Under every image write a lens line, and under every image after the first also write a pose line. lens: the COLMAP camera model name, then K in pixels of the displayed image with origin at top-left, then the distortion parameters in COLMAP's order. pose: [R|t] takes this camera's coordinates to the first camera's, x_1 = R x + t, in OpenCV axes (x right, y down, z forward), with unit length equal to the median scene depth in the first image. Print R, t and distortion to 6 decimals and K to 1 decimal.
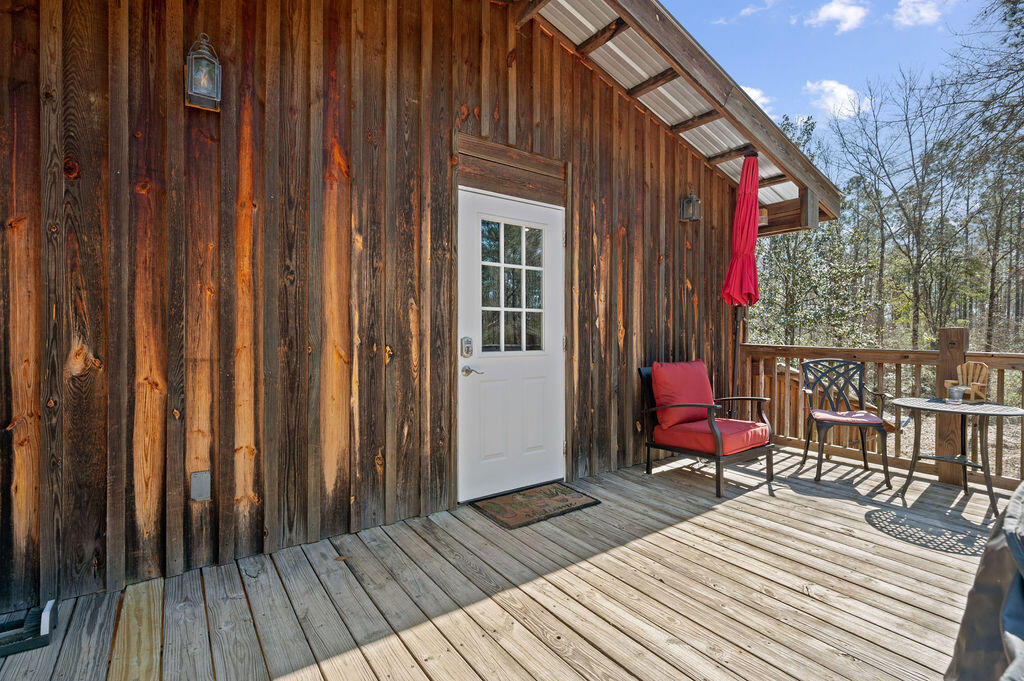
lens RADIAL K [[481.2, 0, 517.8], [0, 481.2, 334.4], [0, 0, 1]] dist [-0.001463, 0.001024]
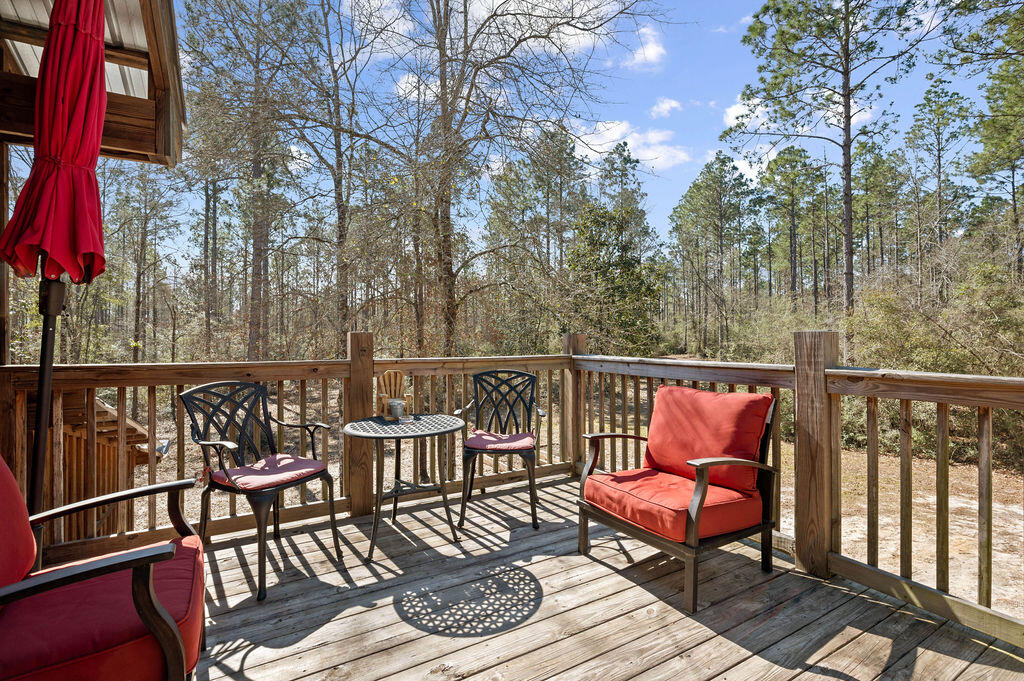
lens RADIAL K [[481.2, 0, 517.8], [0, 481.2, 334.4], [0, 0, 1]] dist [-0.001463, 0.001024]
pose [[0.088249, -0.001618, 0.996097, 0.097681], [0.011745, 0.999931, 0.000583, -0.008826], [-0.996029, 0.011648, 0.088262, 0.828488]]
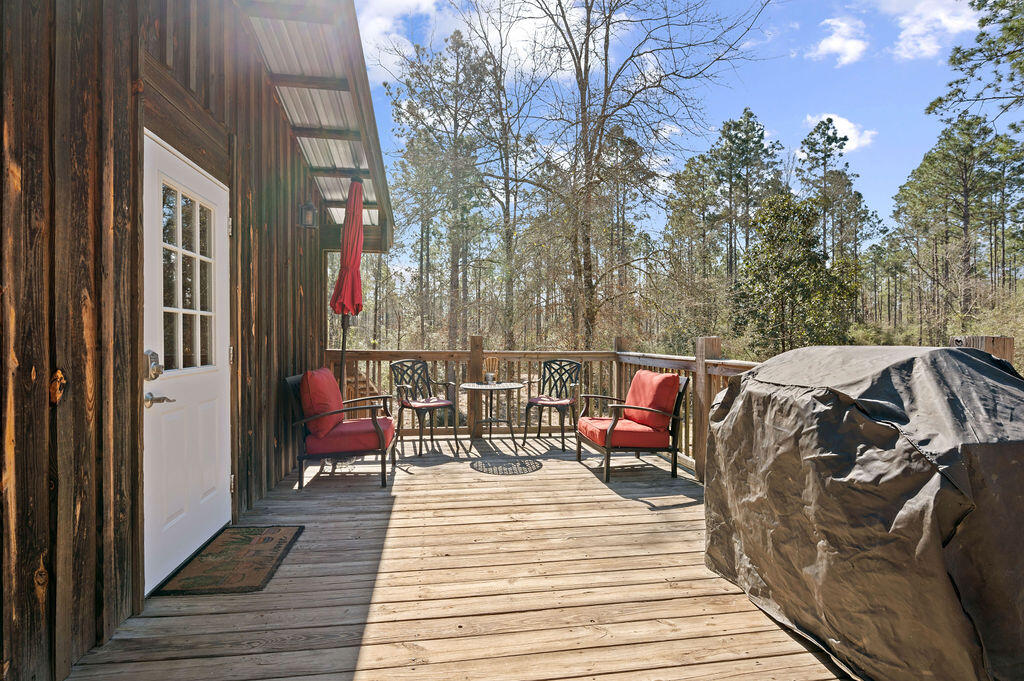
lens RADIAL K [[481.2, 0, 517.8], [0, 481.2, 334.4], [0, 0, 1]] dist [-0.001463, 0.001024]
pose [[0.452860, 0.001865, 0.891580, -0.509967], [0.004877, 0.999978, -0.004569, -0.012095], [-0.891568, 0.006417, 0.452841, 0.244697]]
